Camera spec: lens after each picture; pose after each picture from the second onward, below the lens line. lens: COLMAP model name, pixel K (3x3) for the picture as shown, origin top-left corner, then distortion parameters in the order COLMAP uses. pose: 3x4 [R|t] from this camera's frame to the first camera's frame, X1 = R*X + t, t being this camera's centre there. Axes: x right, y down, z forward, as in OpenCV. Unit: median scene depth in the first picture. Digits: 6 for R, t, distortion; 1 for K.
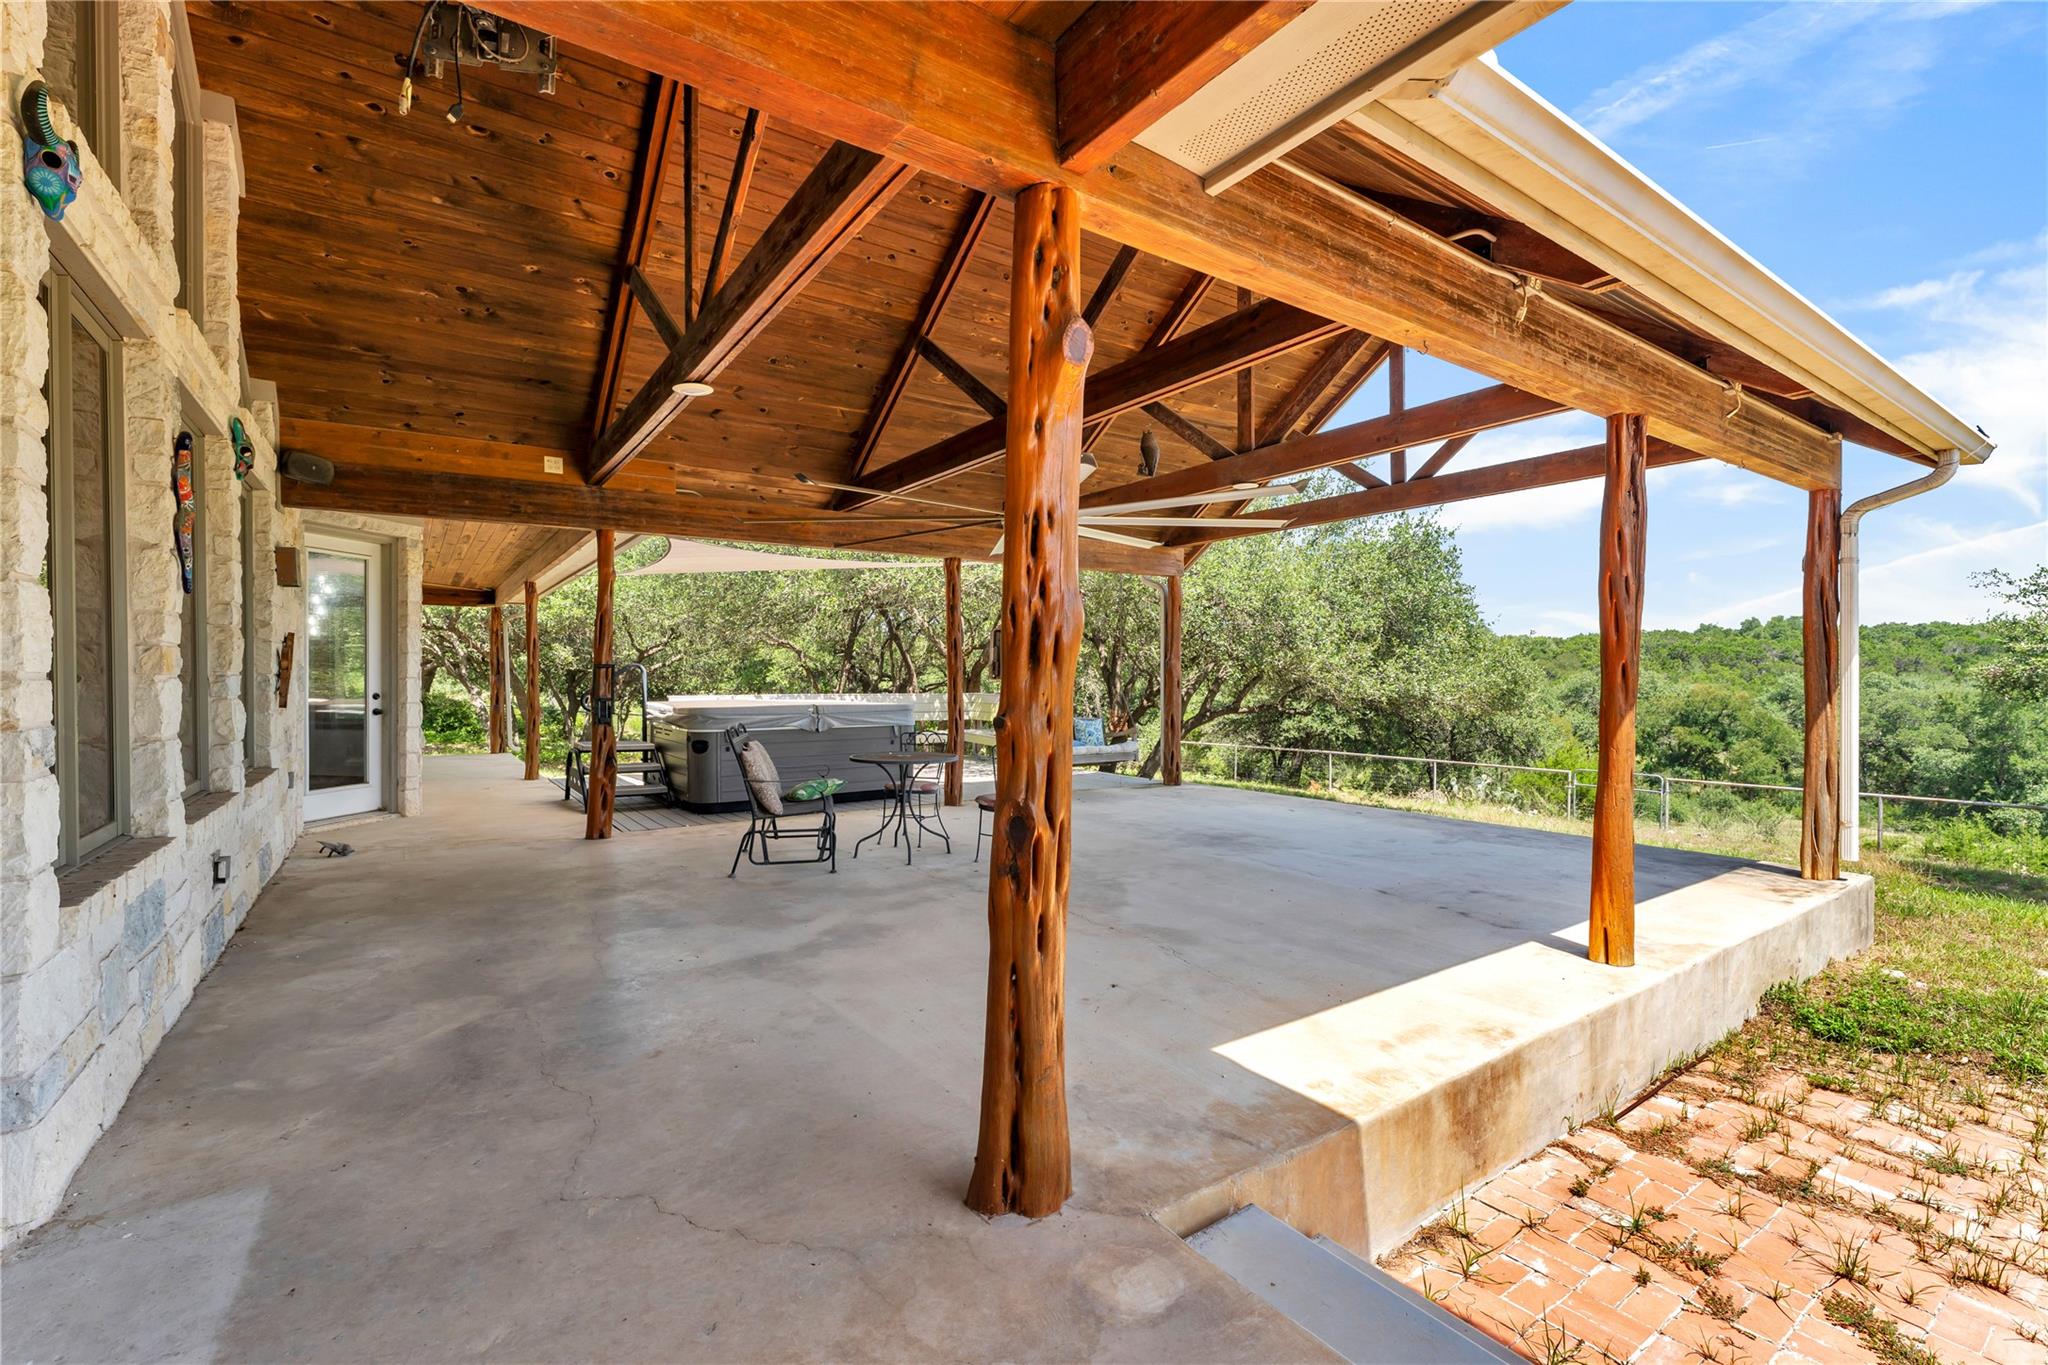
lens RADIAL K [[848.1, 0, 1019.2], [0, 848.1, 674.8], [0, 0, 1]] dist [0.003028, -0.000222]
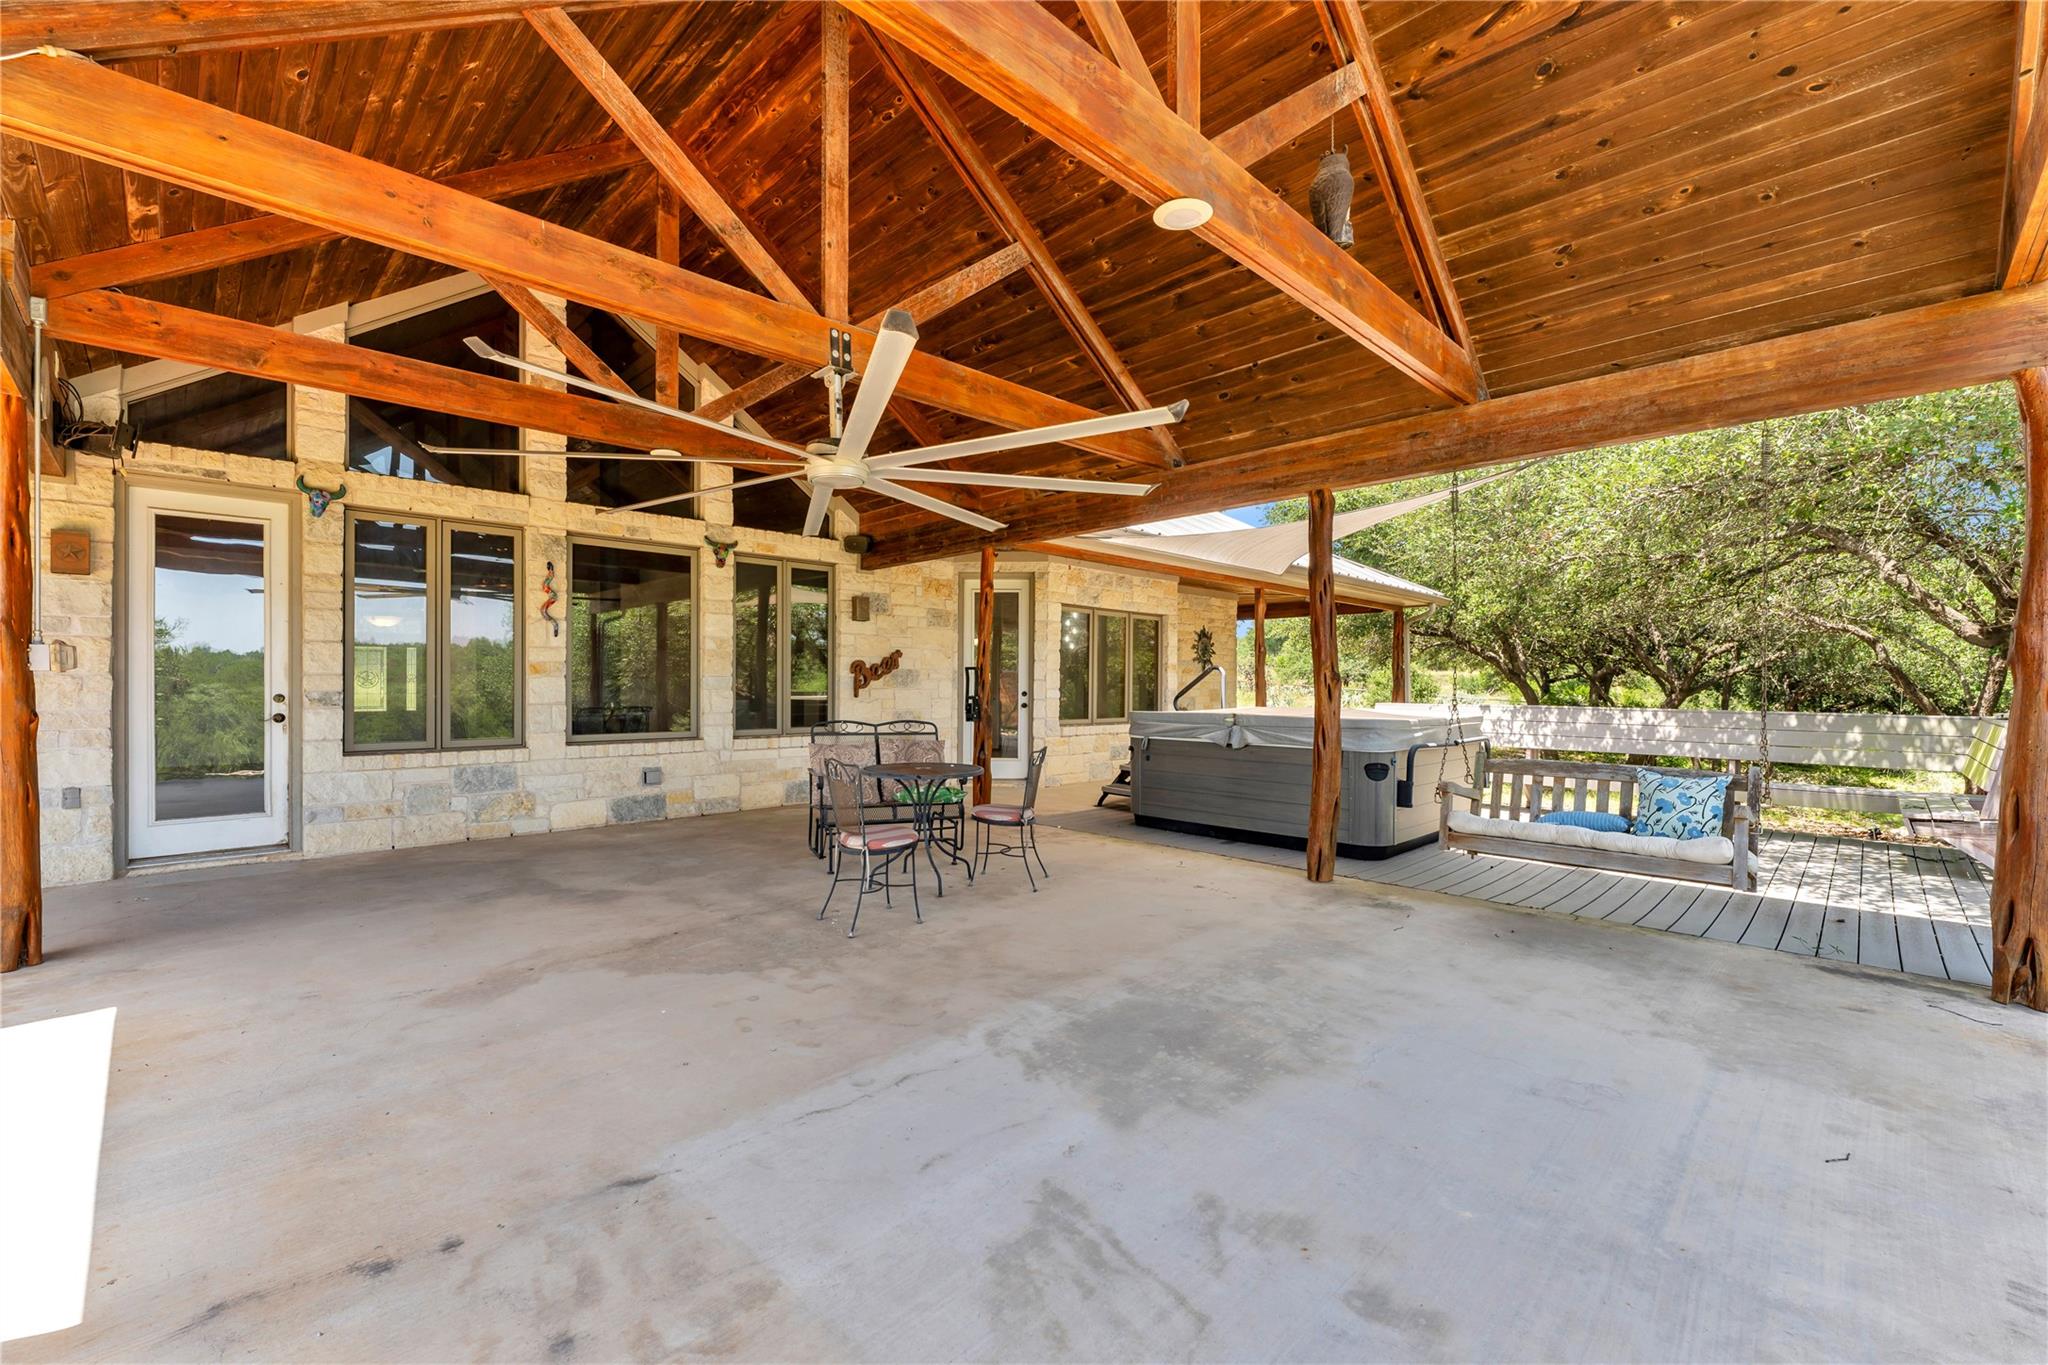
lens RADIAL K [[848.1, 0, 1020.1], [0, 848.1, 685.4], [0, 0, 1]] dist [0.003028, -0.000222]
pose [[0.190421, 0.003163, -0.981697, 1.274239], [0.010494, 0.999931, 0.005257, 0.008332], [0.981646, -0.011303, 0.190375, 1.598909]]
